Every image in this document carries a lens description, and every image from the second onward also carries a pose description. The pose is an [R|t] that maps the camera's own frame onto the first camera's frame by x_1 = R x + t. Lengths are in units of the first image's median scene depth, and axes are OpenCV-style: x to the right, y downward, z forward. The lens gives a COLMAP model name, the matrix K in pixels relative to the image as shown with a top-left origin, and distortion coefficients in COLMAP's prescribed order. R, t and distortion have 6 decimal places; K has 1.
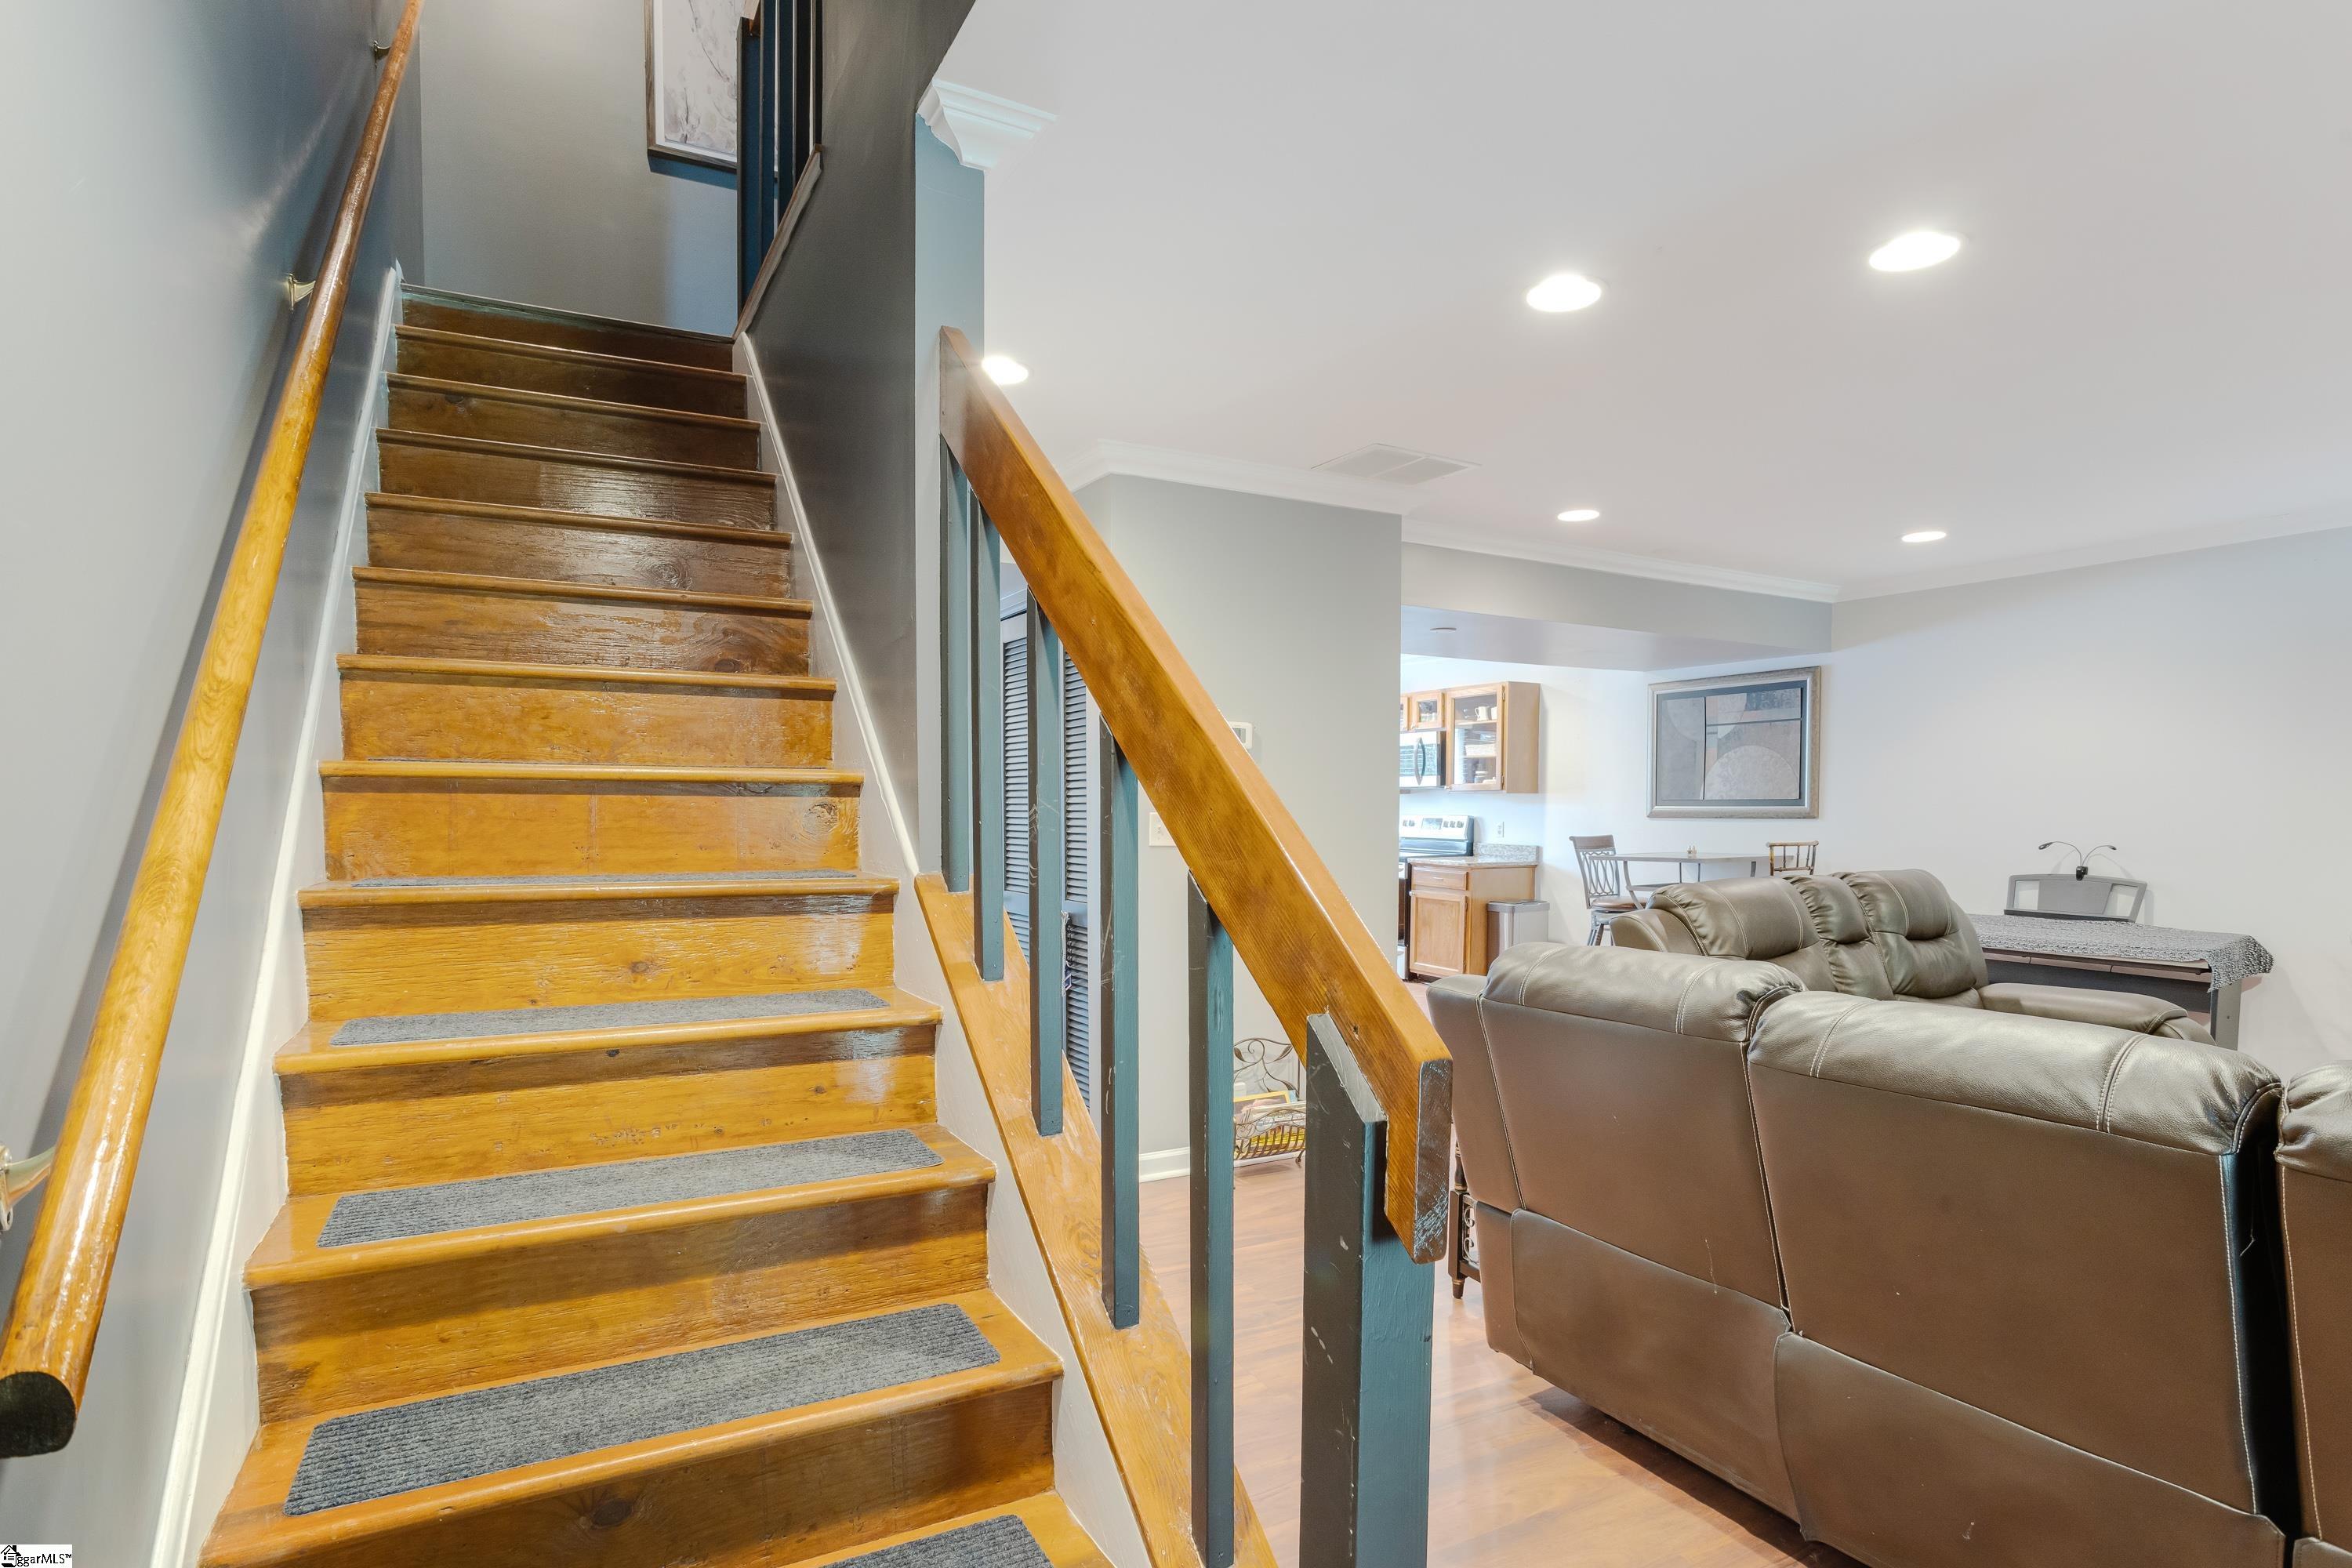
lens RADIAL K [[1162.7, 0, 1165.4], [0, 1162.7, 873.5], [0, 0, 1]] dist [-0.060231, -0.000020]
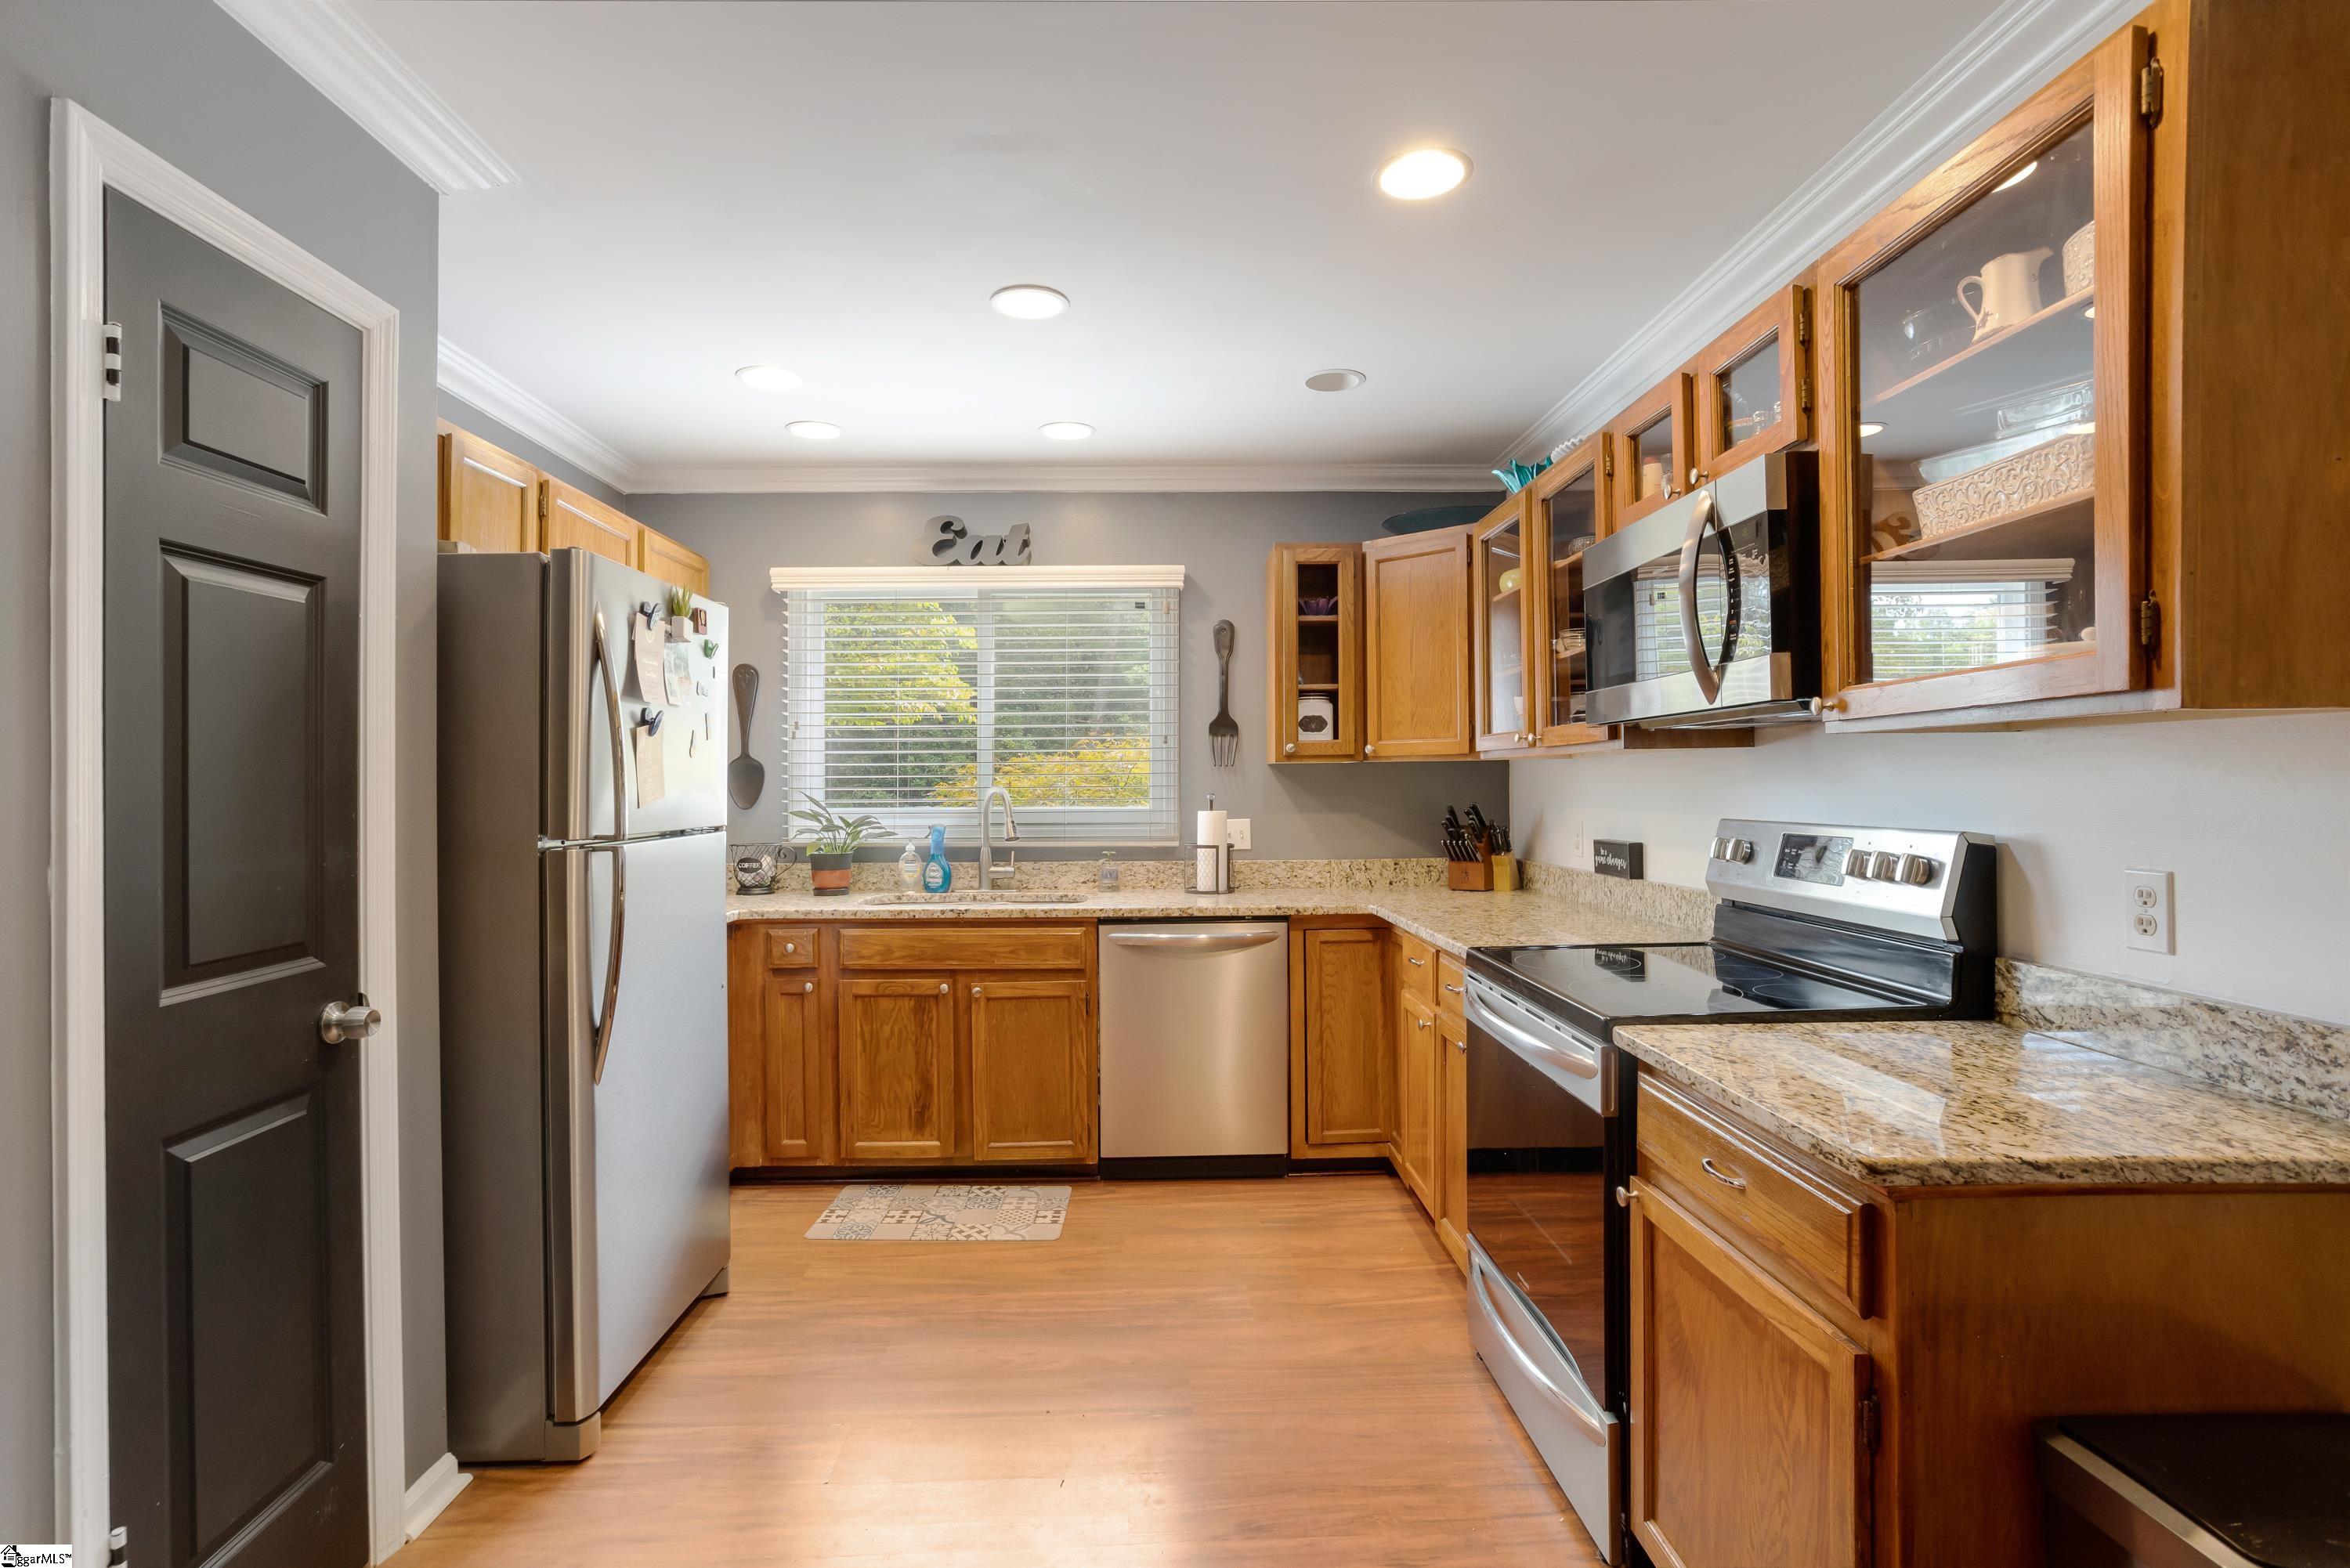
lens RADIAL K [[1121.1, 0, 1163.4], [0, 1121.1, 791.4], [0, 0, 1]] dist [-0.057810, 0.034329]
pose [[0.890327, -0.005085, -0.455293, 0.241166], [-0.018602, 0.998697, -0.047531, -0.048968], [0.454942, 0.050787, 0.889072, 0.811012]]
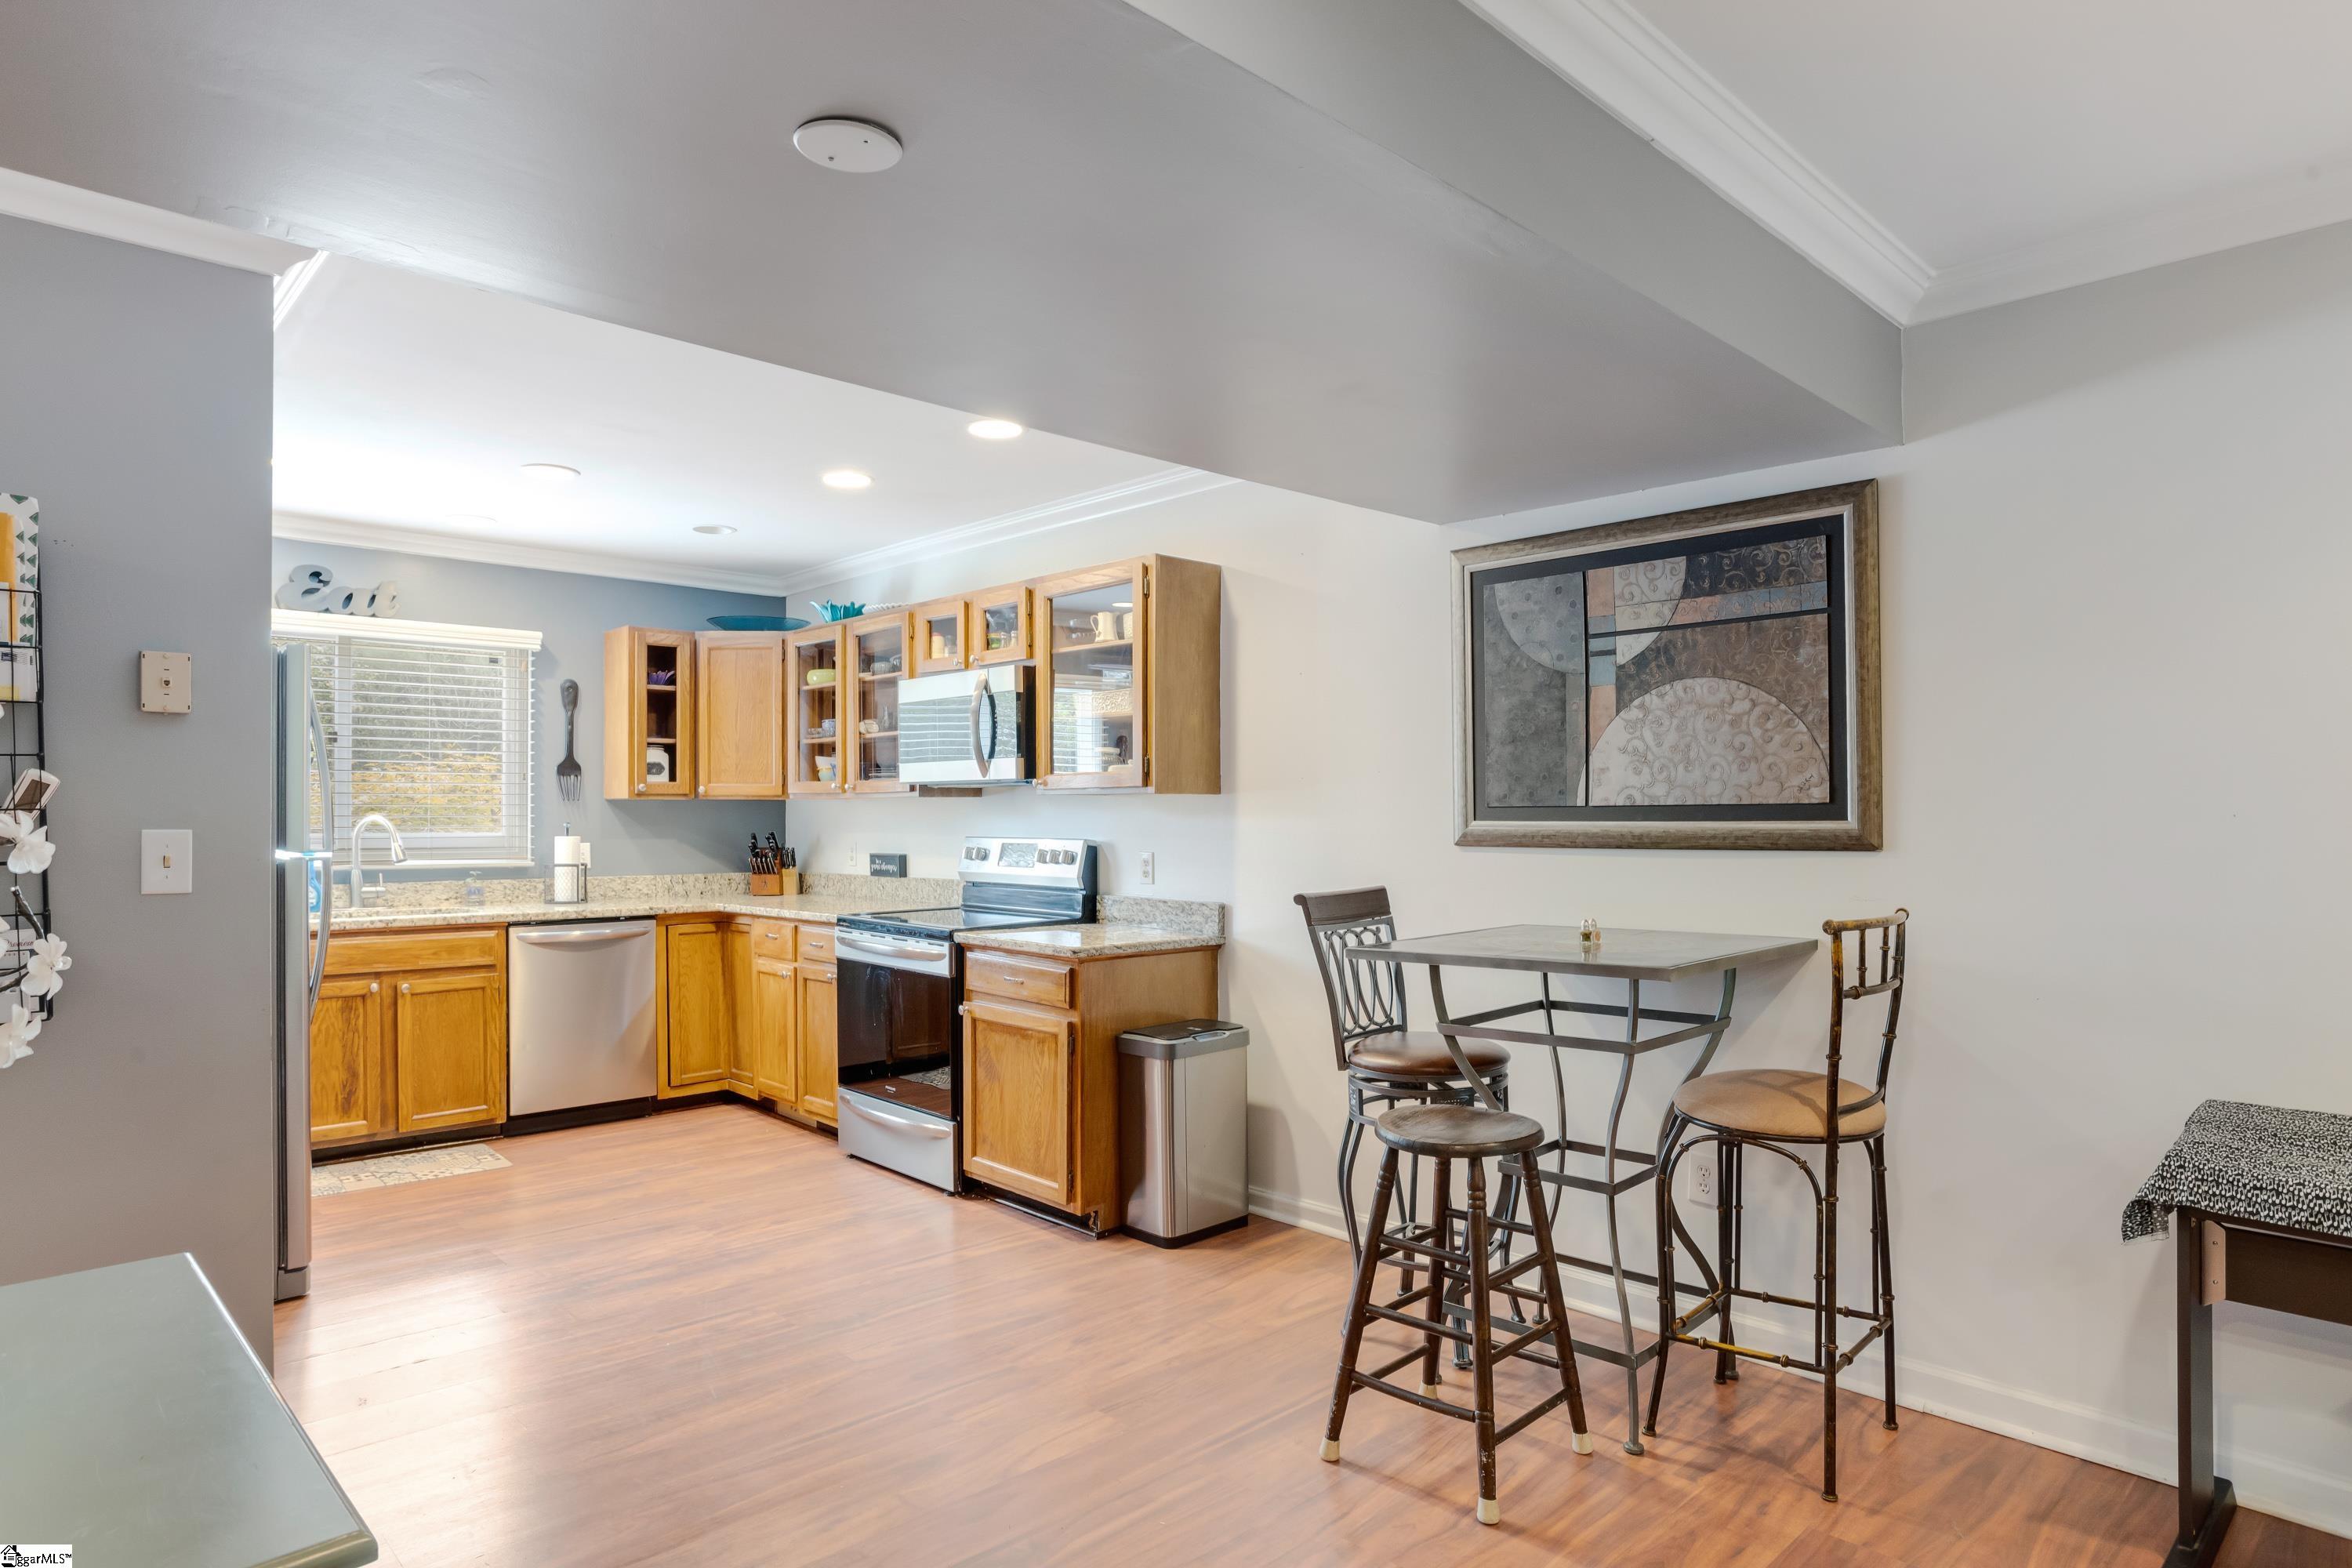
lens RADIAL K [[1313.7, 0, 1174.5], [0, 1313.7, 791.5], [0, 0, 1]] dist [-0.044590, 0.000017]
pose [[0.963203, 0.002855, 0.268761, 0.160818], [0.017404, 0.997182, -0.072968, -0.031489], [-0.268212, 0.074960, 0.960439, 0.490502]]
